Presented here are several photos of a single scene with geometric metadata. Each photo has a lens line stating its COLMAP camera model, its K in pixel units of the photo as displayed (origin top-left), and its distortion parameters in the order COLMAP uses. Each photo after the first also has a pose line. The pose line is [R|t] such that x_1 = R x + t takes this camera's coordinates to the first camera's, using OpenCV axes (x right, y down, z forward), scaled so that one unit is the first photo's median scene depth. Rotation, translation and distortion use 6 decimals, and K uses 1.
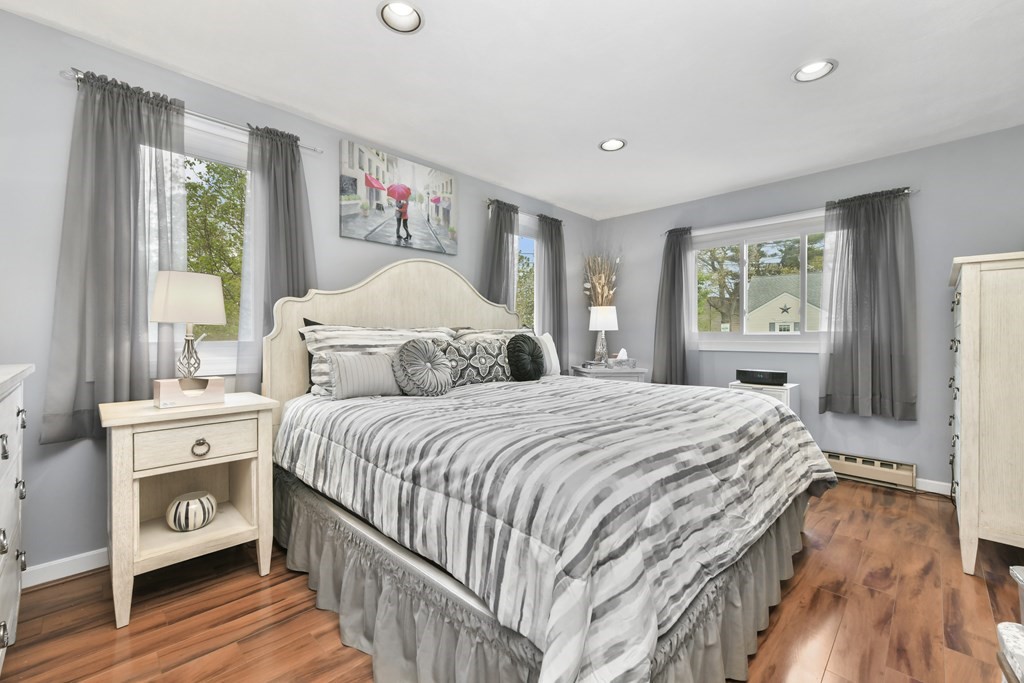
lens RADIAL K [[411.2, 0, 515.1], [0, 411.2, 338.0], [0, 0, 1]] dist [-0.000084, 0.000677]
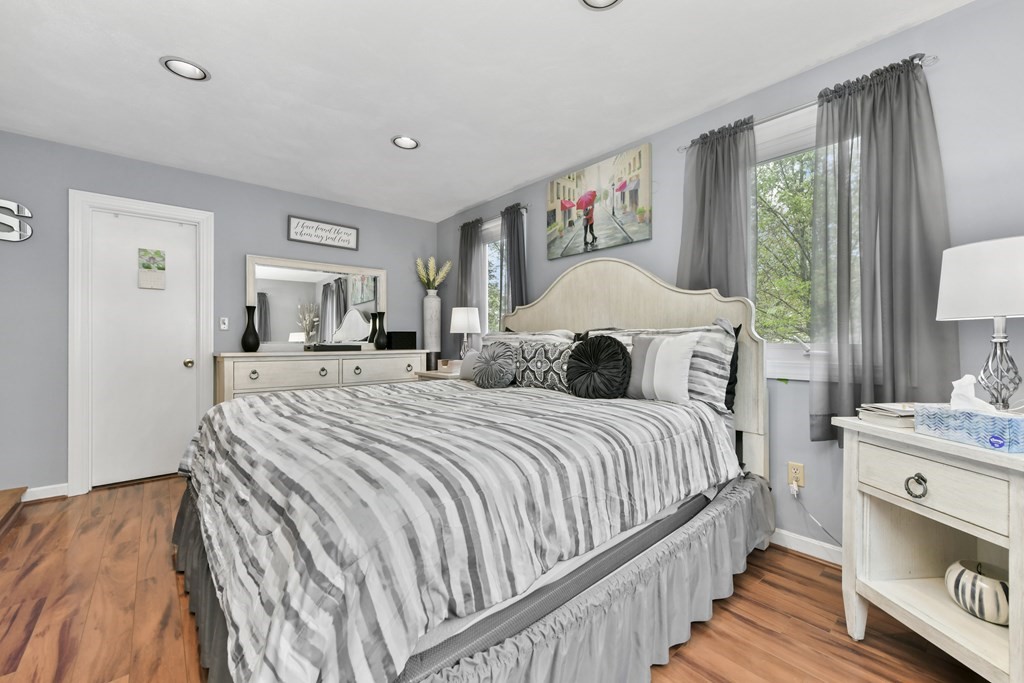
lens RADIAL K [[413.6, 0, 514.8], [0, 413.6, 339.4], [0, 0, 1]] dist [-0.000981, 0.000330]
pose [[-0.057683, -0.000698, -0.998335, 0.788415], [-0.000221, 1.000000, -0.000686, -0.002163], [0.998335, 0.000181, -0.057683, 0.896493]]
